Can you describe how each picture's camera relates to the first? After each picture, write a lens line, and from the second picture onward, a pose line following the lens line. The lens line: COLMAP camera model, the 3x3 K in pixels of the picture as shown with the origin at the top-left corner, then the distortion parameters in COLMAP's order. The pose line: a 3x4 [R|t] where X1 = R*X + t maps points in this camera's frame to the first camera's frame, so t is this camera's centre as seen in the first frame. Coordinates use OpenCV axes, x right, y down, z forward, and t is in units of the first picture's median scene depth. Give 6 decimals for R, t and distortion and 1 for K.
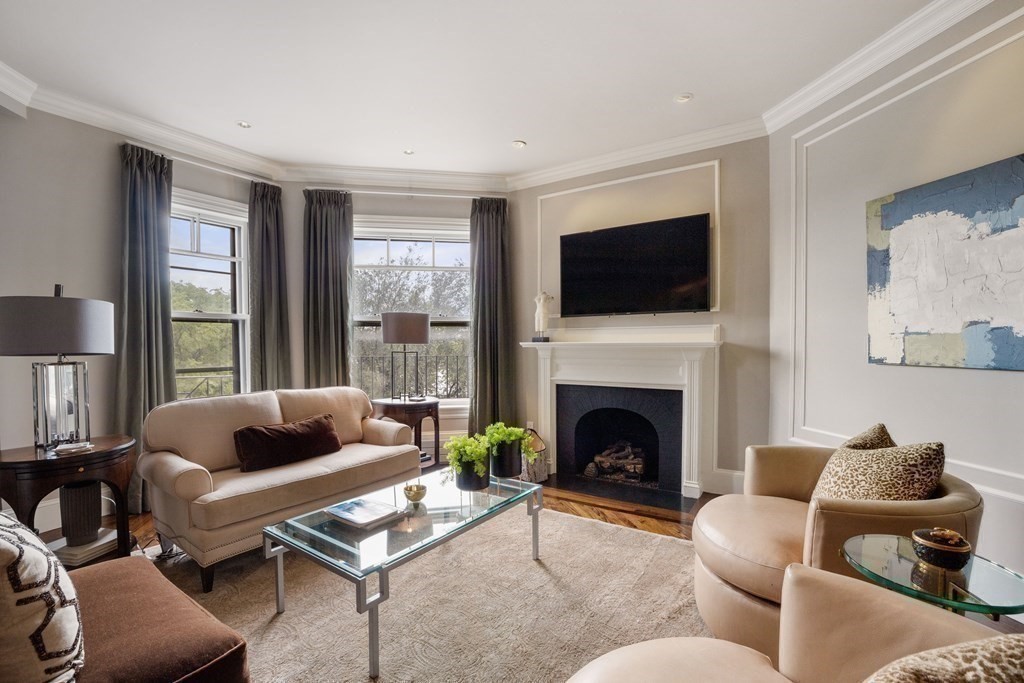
lens RADIAL K [[449.5, 0, 514.9], [0, 449.5, 351.7], [0, 0, 1]] dist [-0.033826, 0.009915]
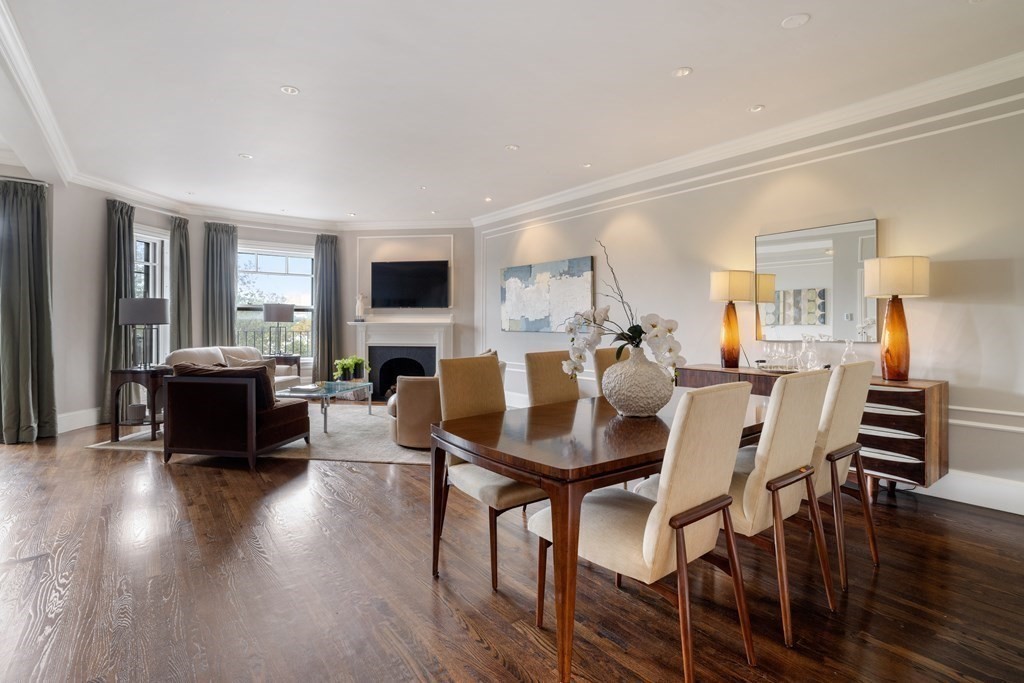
lens RADIAL K [[508.0, 0, 505.8], [0, 508.0, 330.4], [0, 0, 1]] dist [-0.021486, 0.004630]
pose [[0.907768, 0.004601, 0.419448, -0.279311], [0.000865, 0.999917, -0.012840, 0.040413], [-0.419472, 0.012018, 0.907689, -1.127320]]
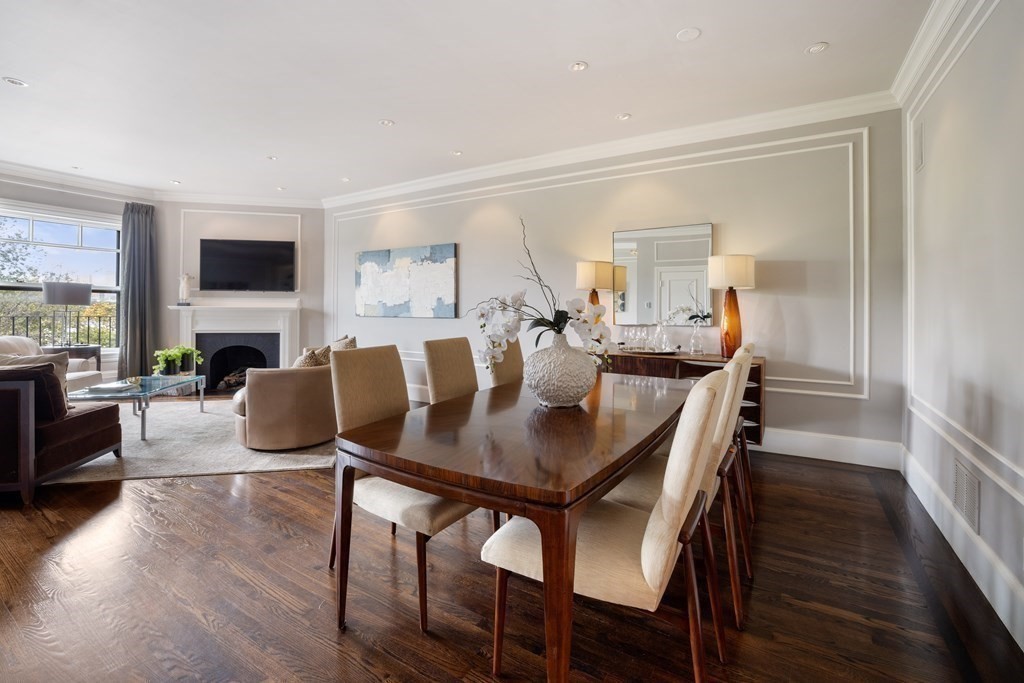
lens RADIAL K [[449.5, 0, 509.9], [0, 449.5, 314.4], [0, 0, 1]] dist [-0.033826, 0.009915]
pose [[0.689426, 0.007259, 0.724320, -0.296060], [0.004698, 0.999884, -0.014492, 0.037933], [-0.724341, 0.013394, 0.689312, -0.928505]]
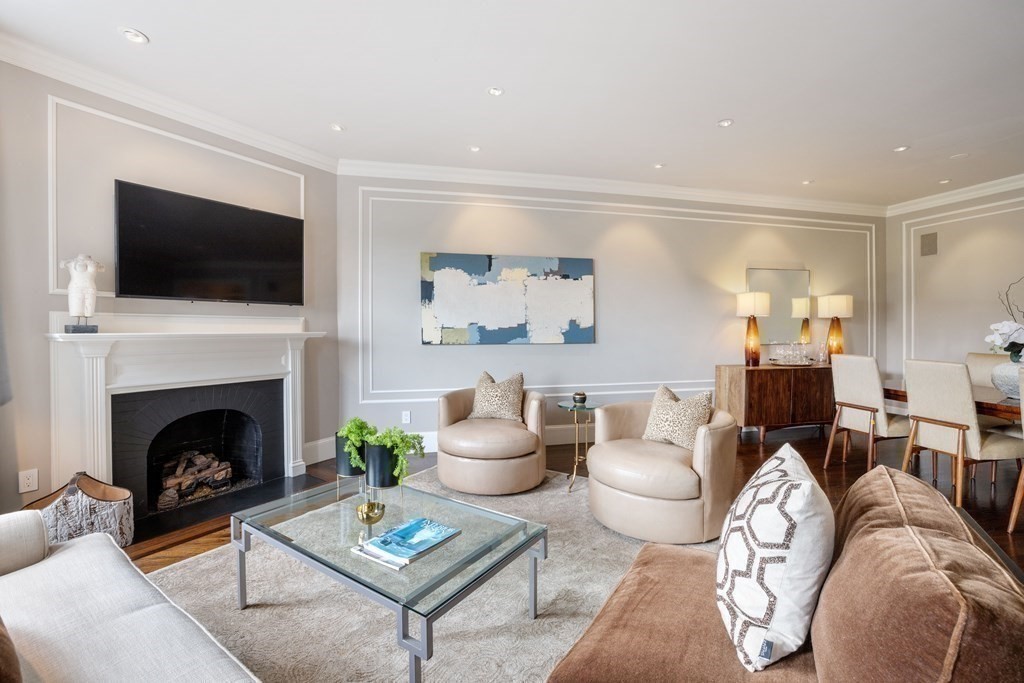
lens RADIAL K [[449.5, 0, 510.4], [0, 449.5, 334.0], [0, 0, 1]] dist [-0.033826, 0.009915]
pose [[-0.023344, -0.000254, 0.999727, -0.647574], [0.026378, 0.999652, 0.000870, -0.005271], [-0.999379, 0.026392, -0.023329, 0.453526]]
